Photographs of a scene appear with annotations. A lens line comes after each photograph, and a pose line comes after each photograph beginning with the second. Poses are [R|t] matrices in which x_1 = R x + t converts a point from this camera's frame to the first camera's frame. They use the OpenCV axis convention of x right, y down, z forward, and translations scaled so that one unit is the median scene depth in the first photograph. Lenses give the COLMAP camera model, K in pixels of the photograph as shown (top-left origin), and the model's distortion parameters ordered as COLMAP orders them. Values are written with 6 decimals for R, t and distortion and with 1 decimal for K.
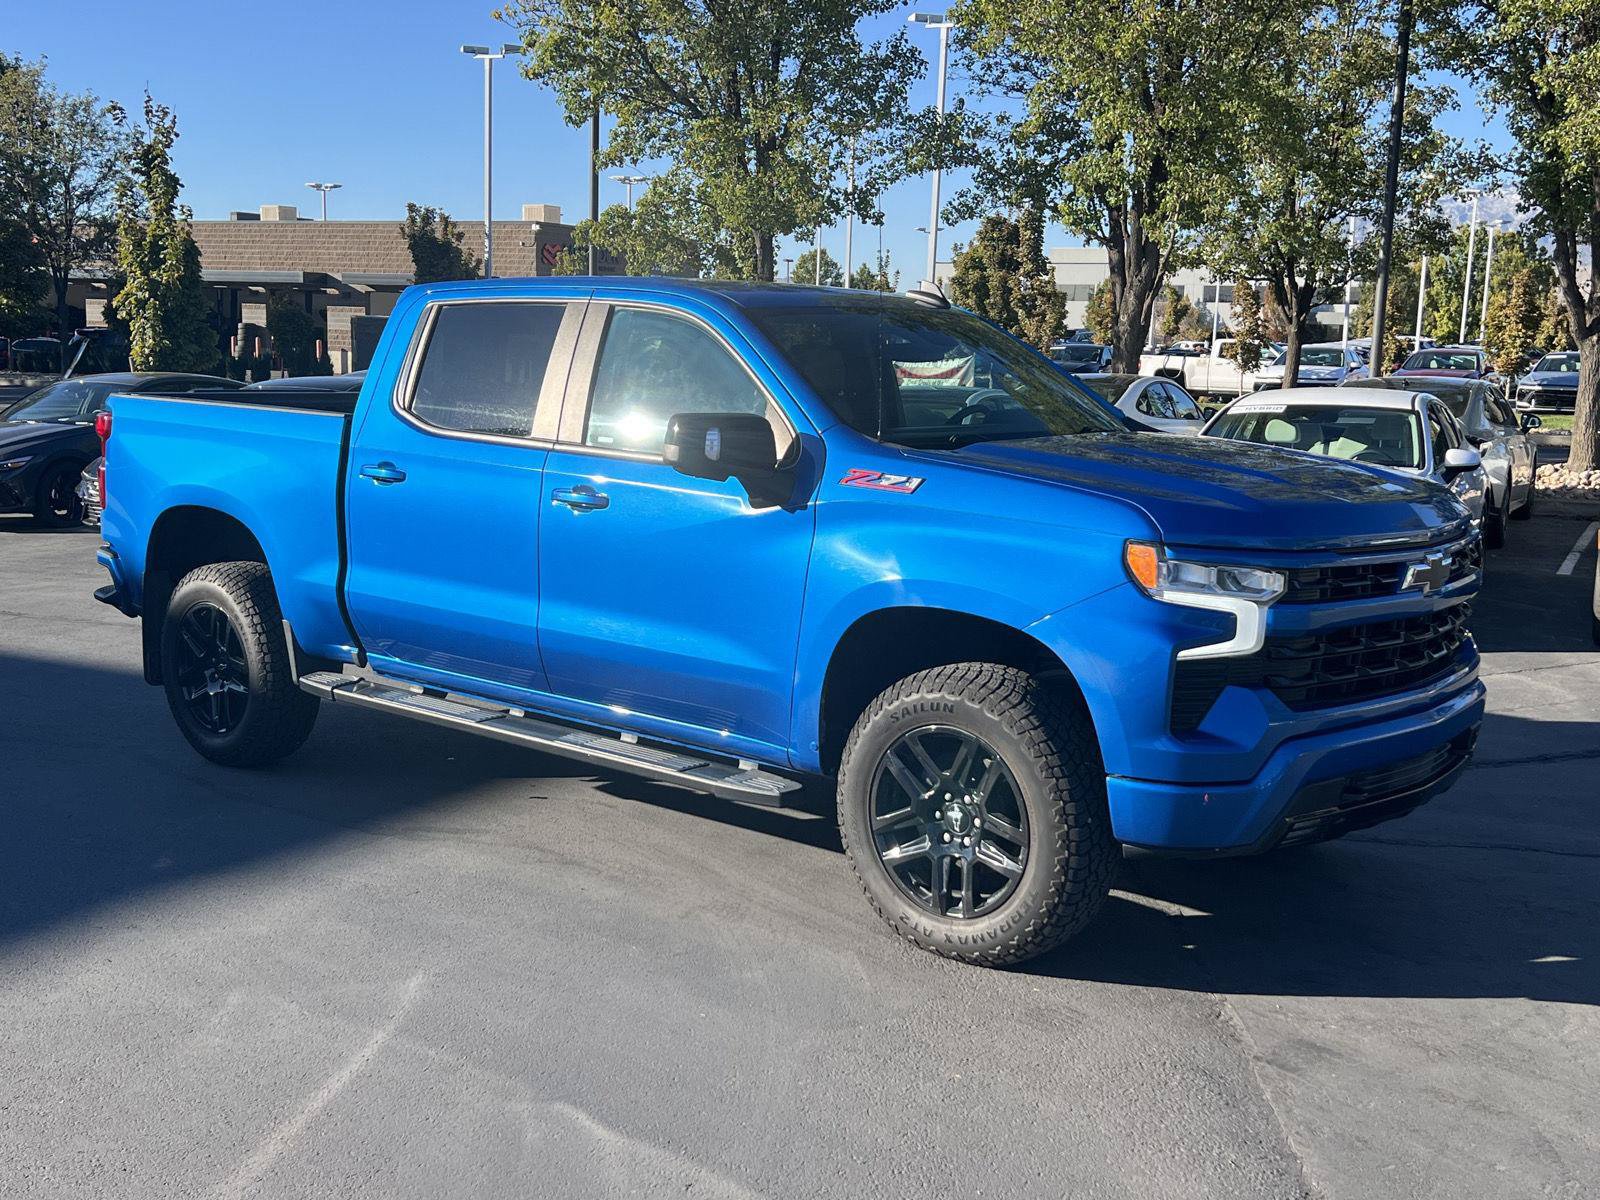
lens RADIAL K [[1825.0, 0, 800.1], [0, 1825.0, 596.4], [0, 0, 1]] dist [0.035462, 0.000000]
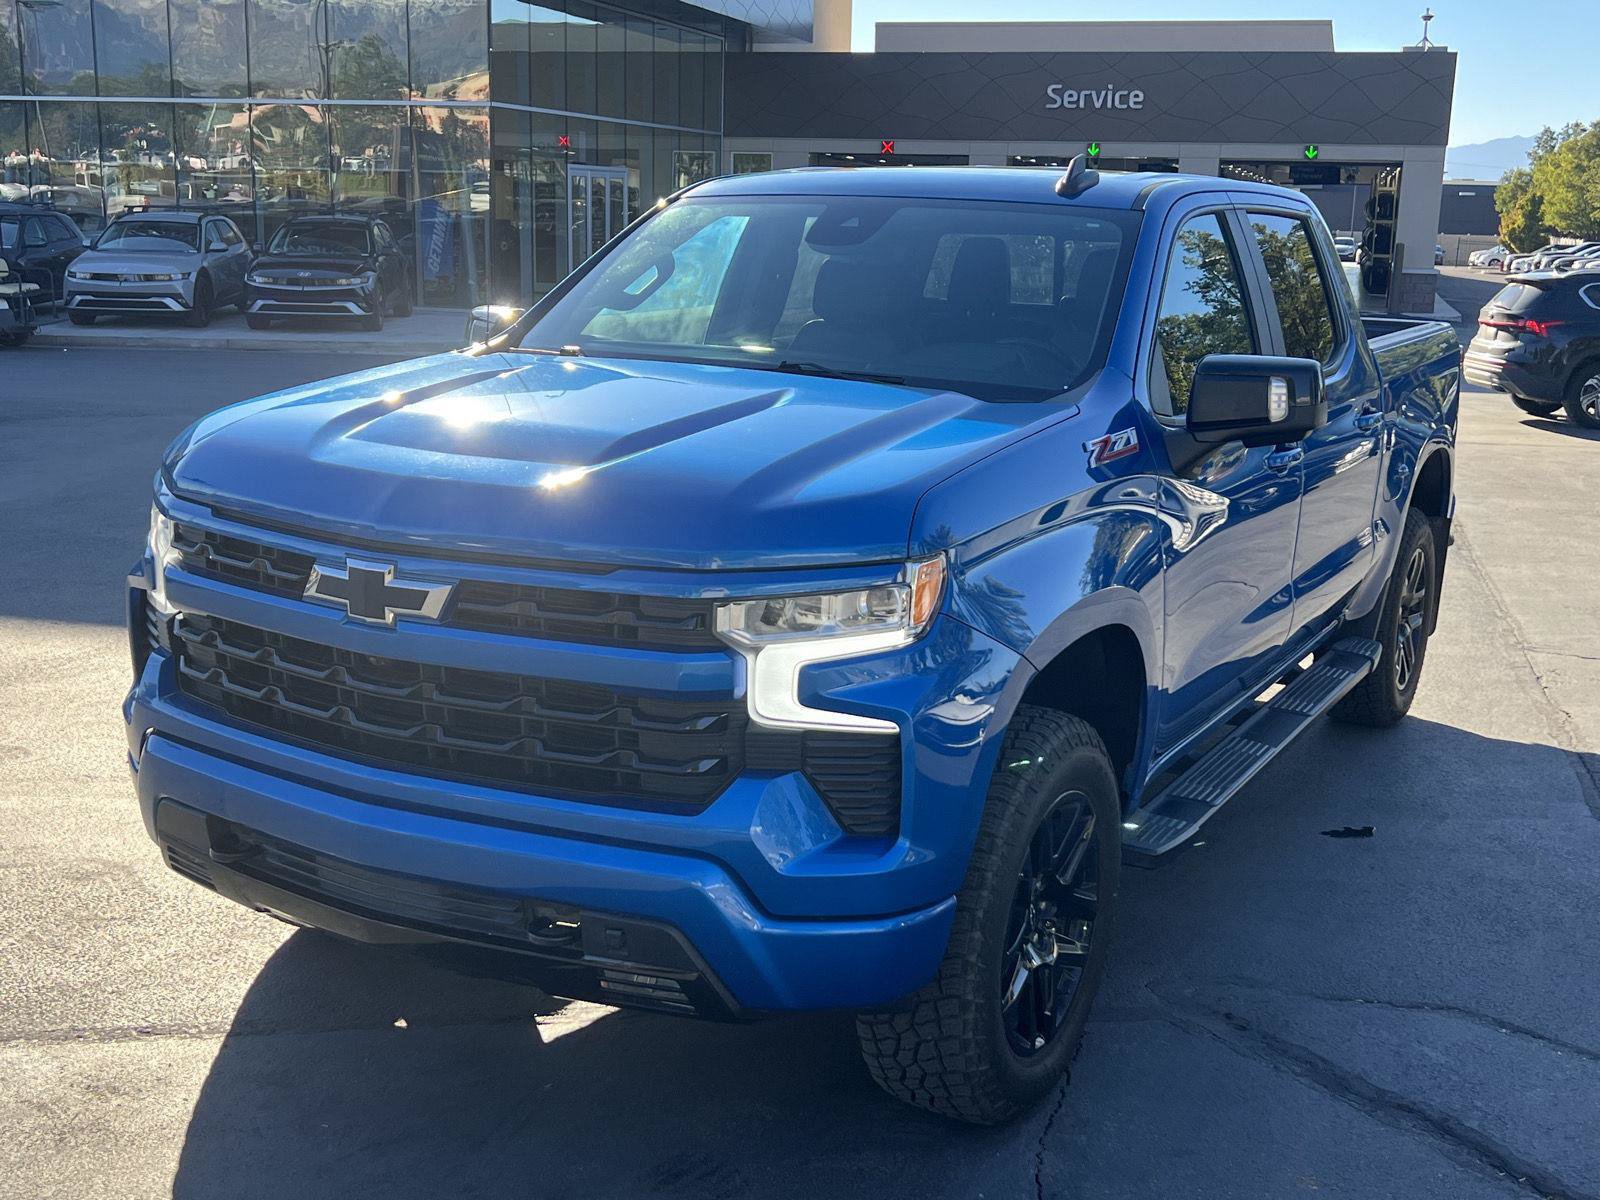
lens RADIAL K [[1825.0, 0, 802.5], [0, 1825.0, 604.6], [0, 0, 1]] dist [0.035462, 0.000000]
pose [[0.205278, 0.190393, -0.960006, 0.893066], [-0.162876, 0.973862, 0.158314, -0.120158], [0.965056, 0.123864, 0.230923, 0.908725]]
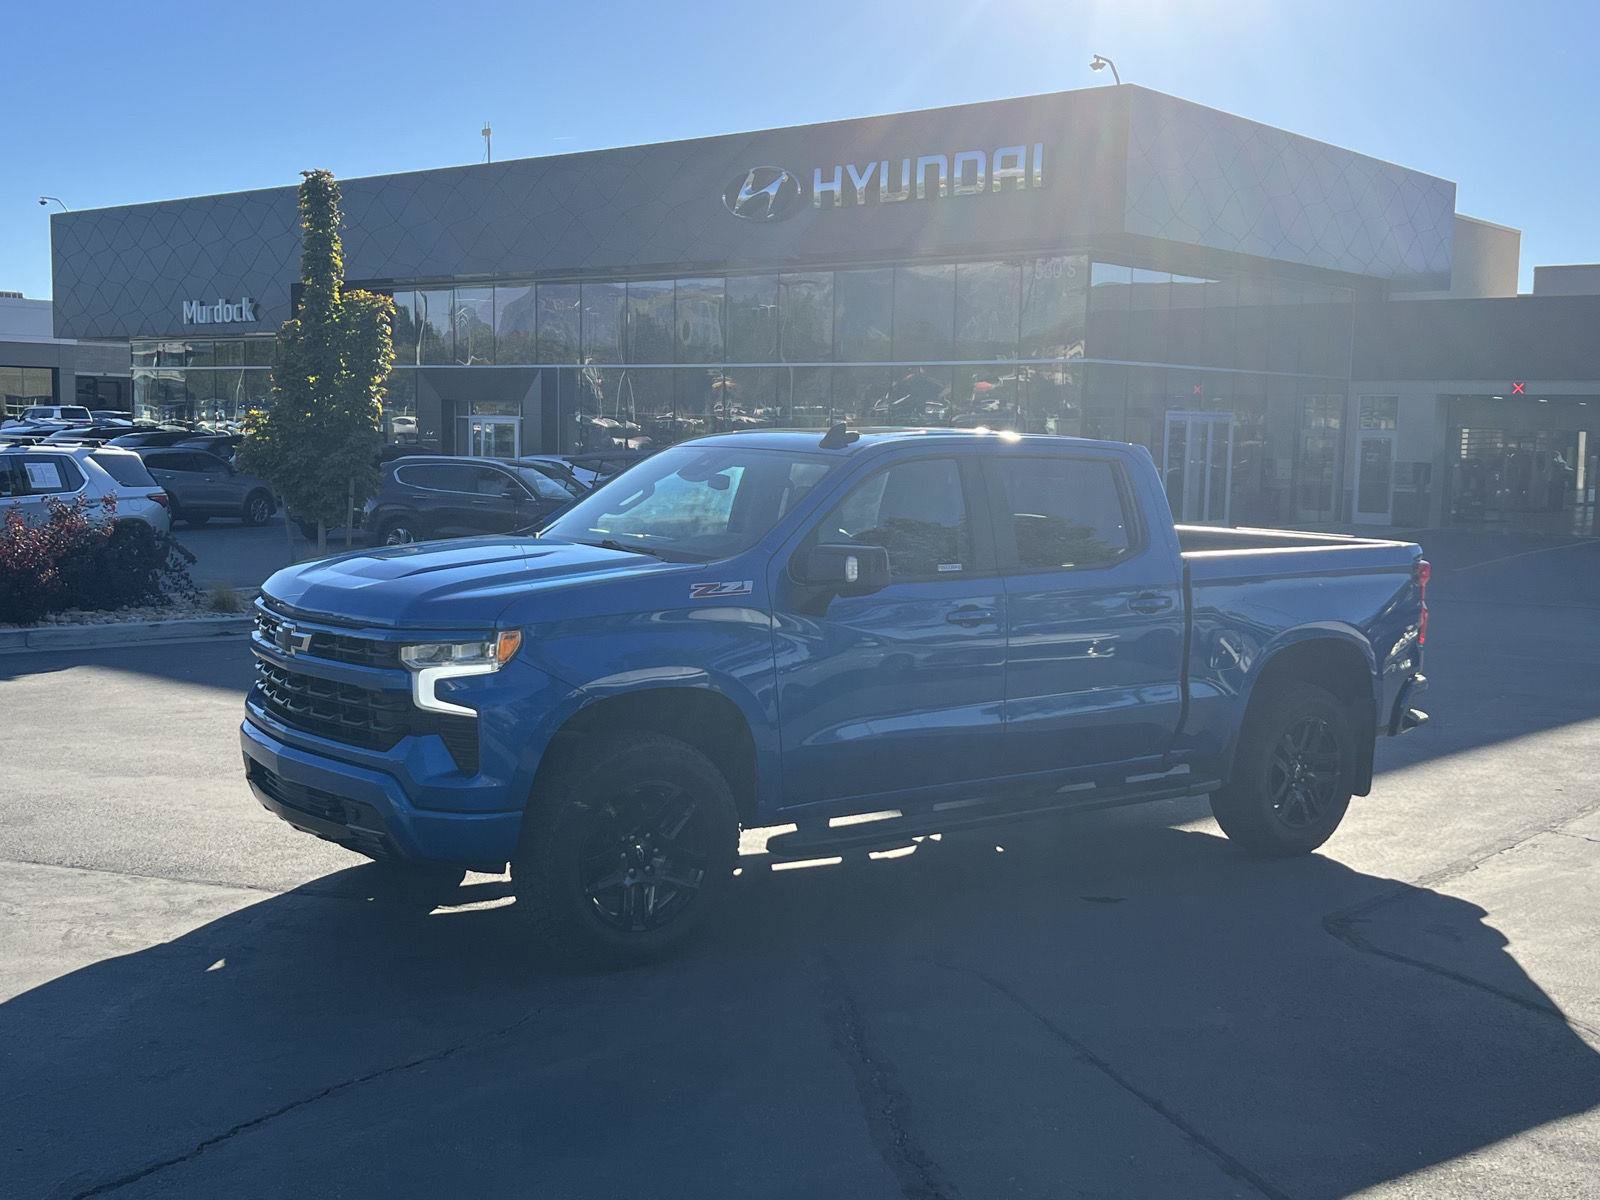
lens RADIAL K [[1825.0, 0, 800.8], [0, 1825.0, 596.6], [0, 0, 1]] dist [0.035462, 0.000000]
pose [[-0.197178, 0.062282, -0.978387, 1.395035], [-0.170917, 0.980513, 0.096862, -0.207038], [0.965354, 0.186322, -0.182690, 1.437761]]
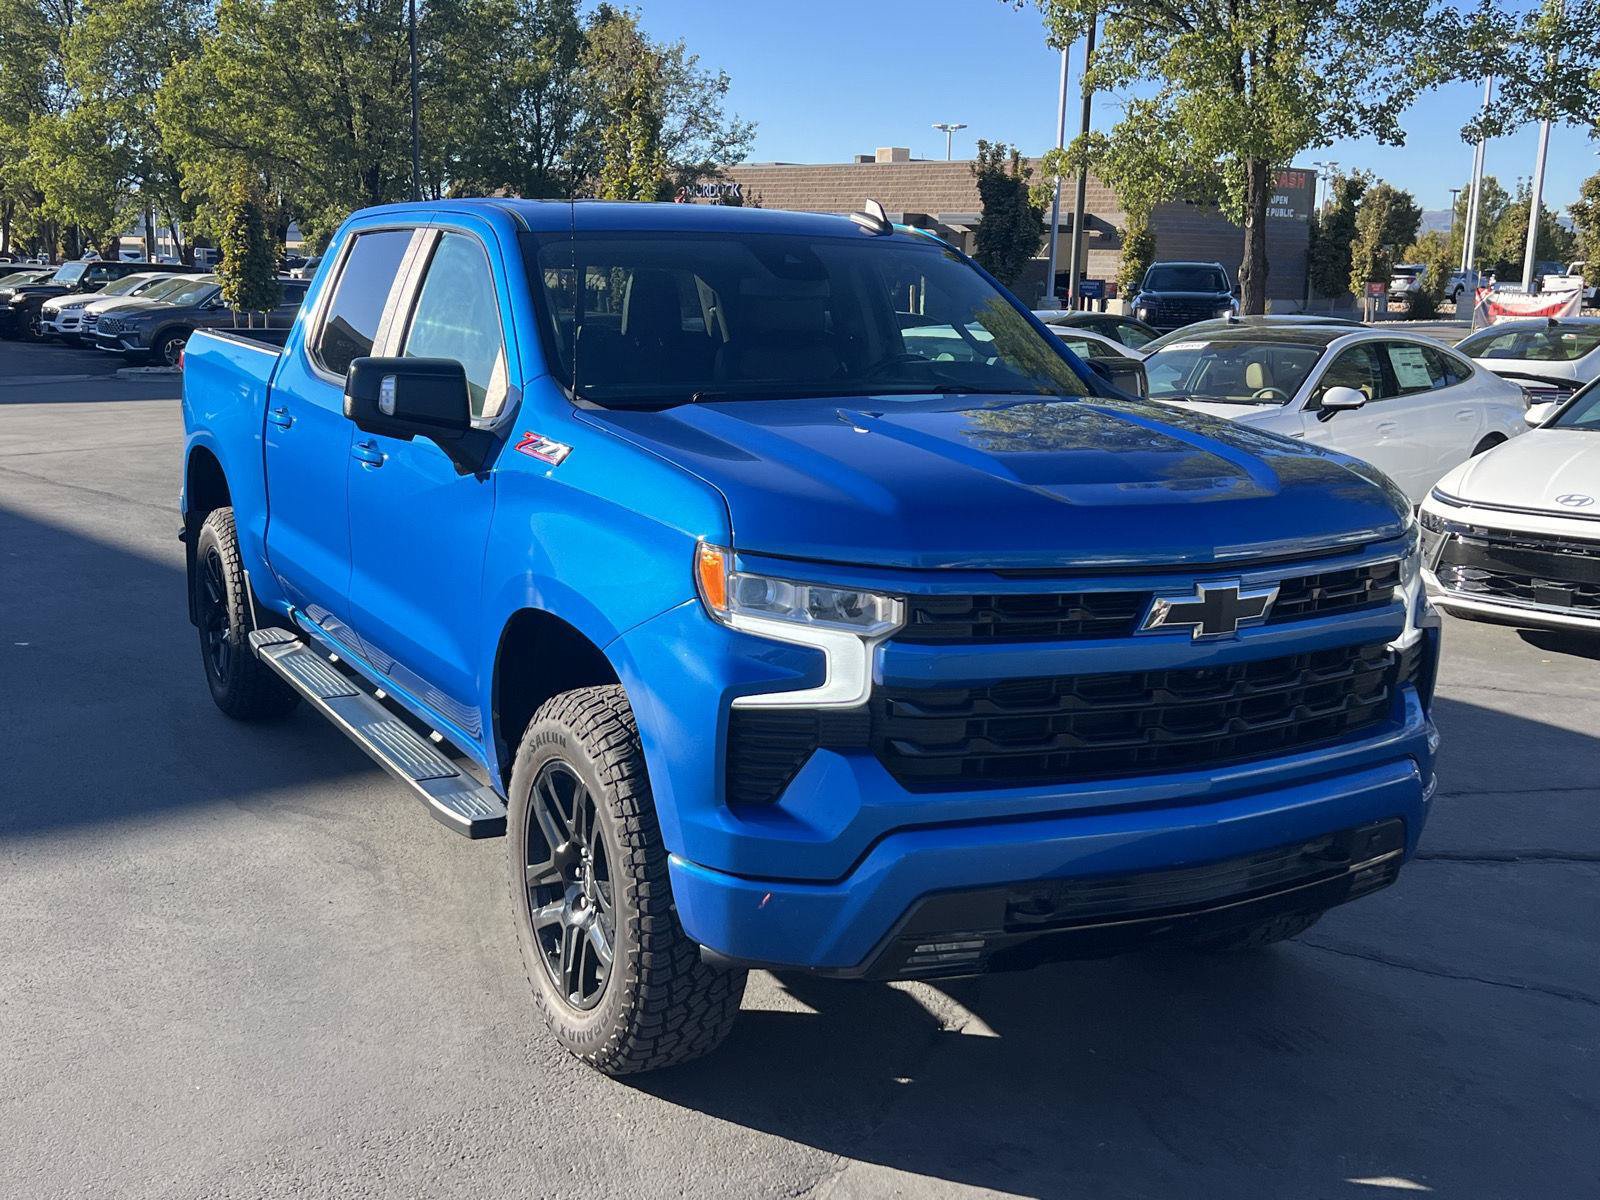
lens RADIAL K [[1825.0, 0, 794.0], [0, 1825.0, 599.7], [0, 0, 1]] dist [0.035462, 0.000000]
pose [[0.934438, 0.062397, -0.350616, 0.397707], [-0.050568, 0.997803, 0.042801, -0.034079], [0.352516, -0.022265, 0.935541, 0.267486]]
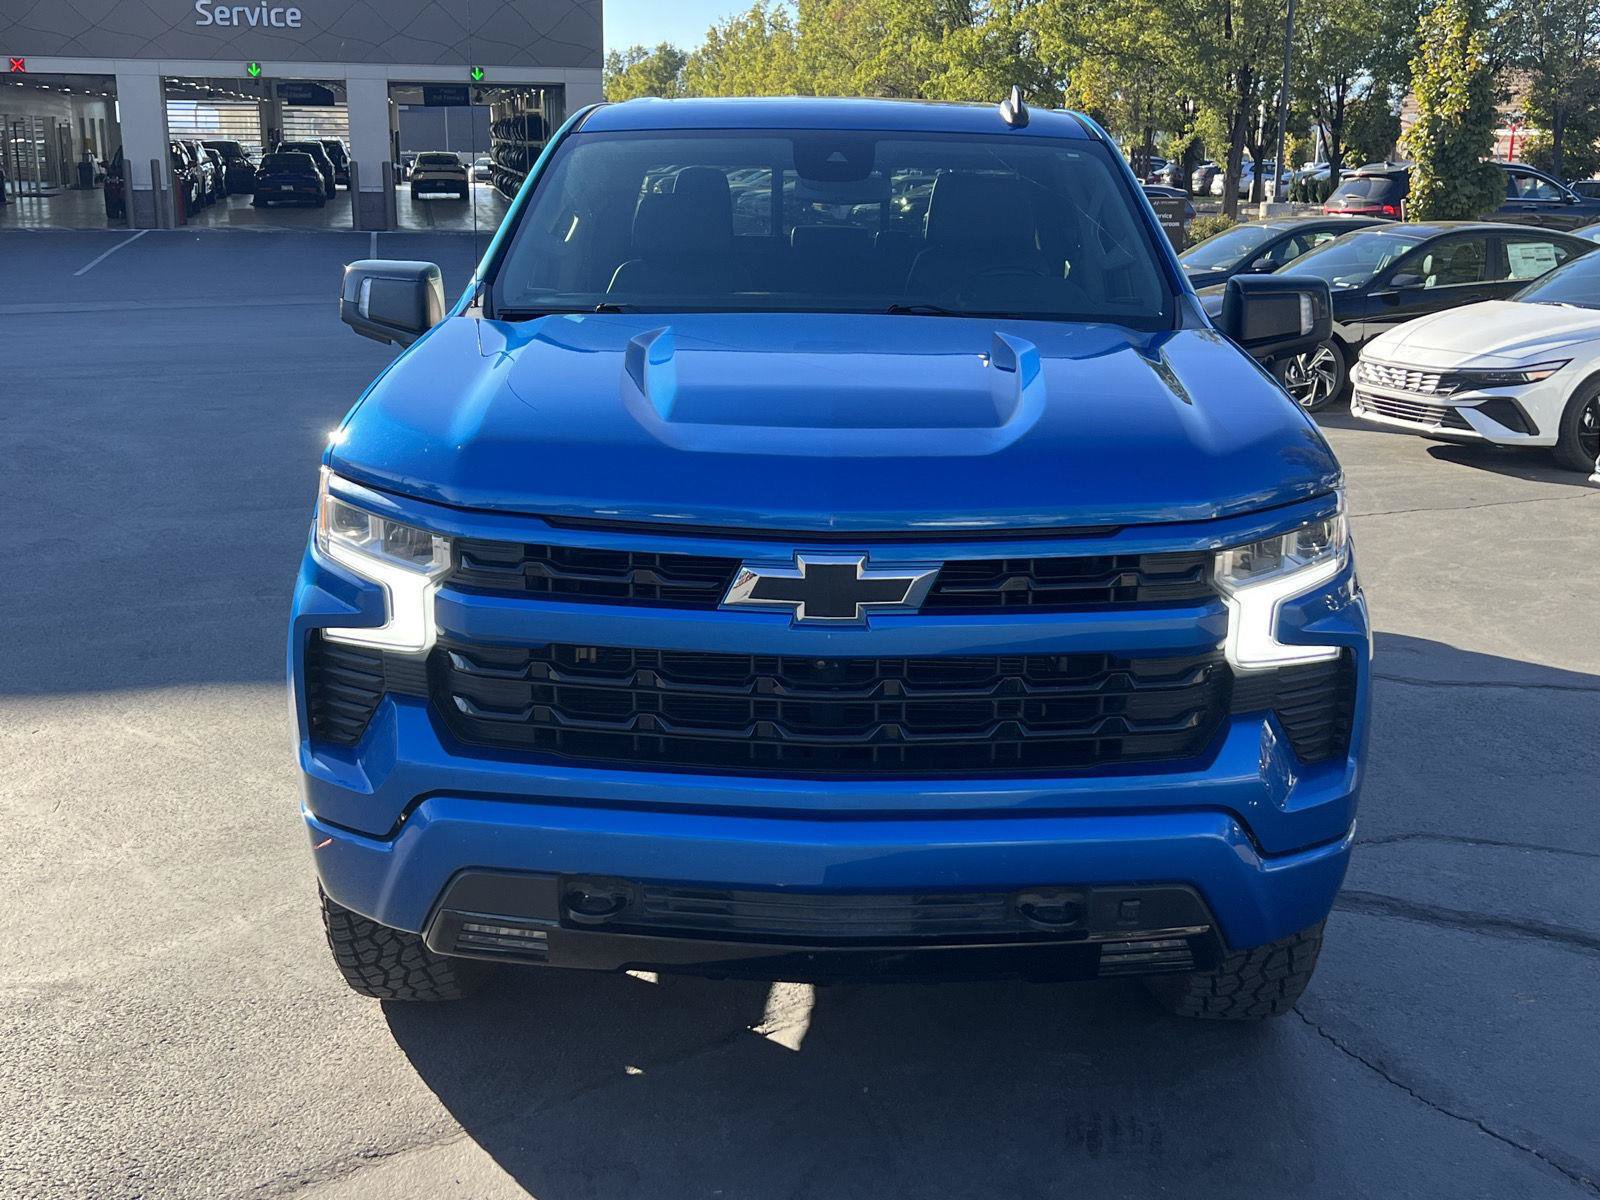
lens RADIAL K [[1825.0, 0, 796.9], [0, 1825.0, 603.0], [0, 0, 1]] dist [0.035462, 0.000000]
pose [[0.638767, 0.169016, -0.750606, 0.694200], [-0.104002, 0.985587, 0.133422, -0.074742], [0.762339, -0.007161, 0.647139, 0.569082]]
